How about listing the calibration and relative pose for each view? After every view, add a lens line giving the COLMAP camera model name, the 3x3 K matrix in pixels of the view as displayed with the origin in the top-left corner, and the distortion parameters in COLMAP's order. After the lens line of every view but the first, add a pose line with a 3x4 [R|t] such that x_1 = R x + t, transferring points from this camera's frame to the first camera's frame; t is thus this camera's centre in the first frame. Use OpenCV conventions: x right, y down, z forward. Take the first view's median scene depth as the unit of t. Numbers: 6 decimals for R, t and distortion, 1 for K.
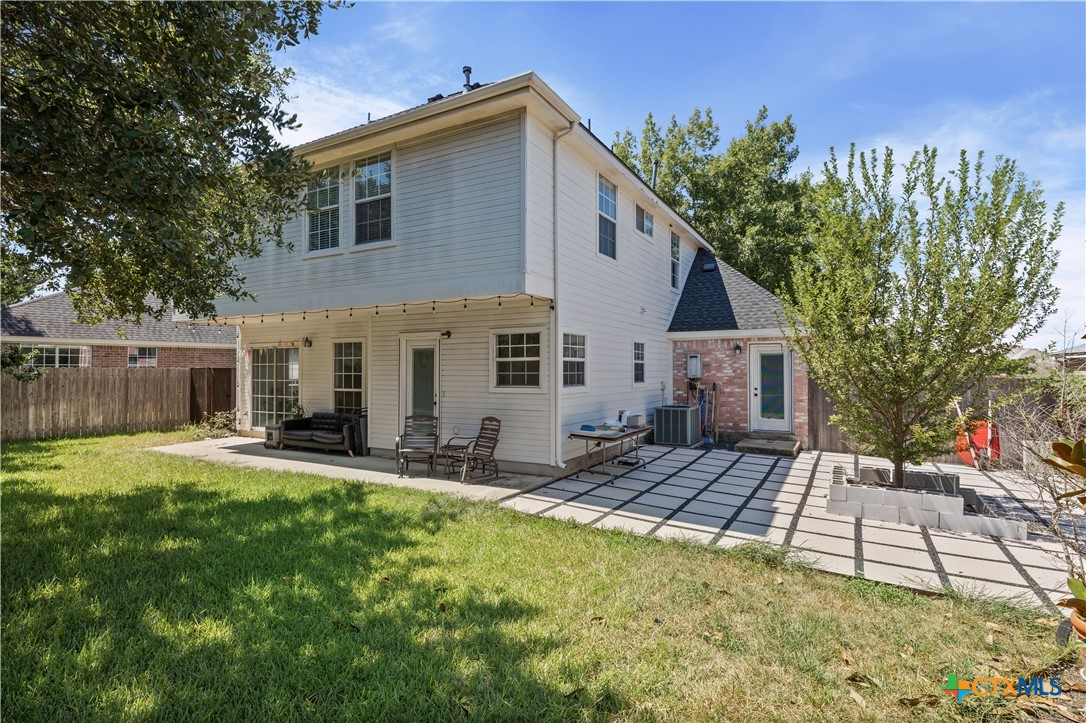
lens RADIAL K [[535.2, 0, 541.0], [0, 535.2, 364.3], [0, 0, 1]] dist [0.000171, 0.000006]
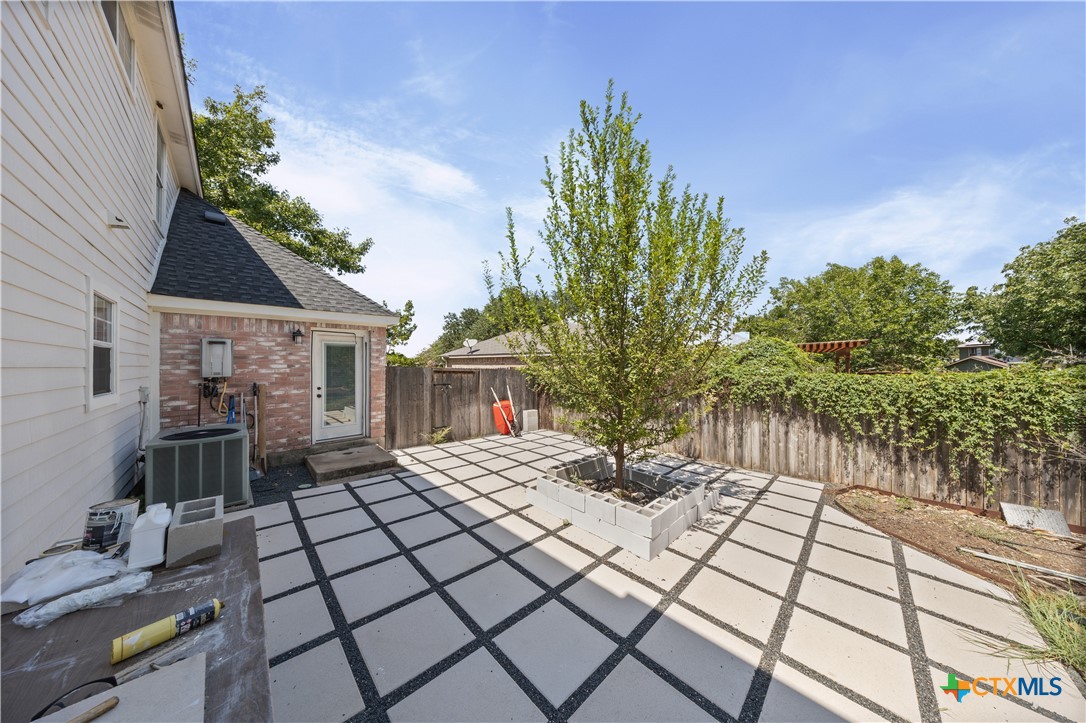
lens RADIAL K [[321.6, 0, 540.3], [0, 321.6, 363.4], [0, 0, 1]] dist [-0.000649, -0.000008]
pose [[0.279484, 0.001944, 0.960148, 0.038374], [-0.008158, 0.999967, 0.000350, 0.006505], [-0.960116, -0.007931, 0.279490, 0.552264]]
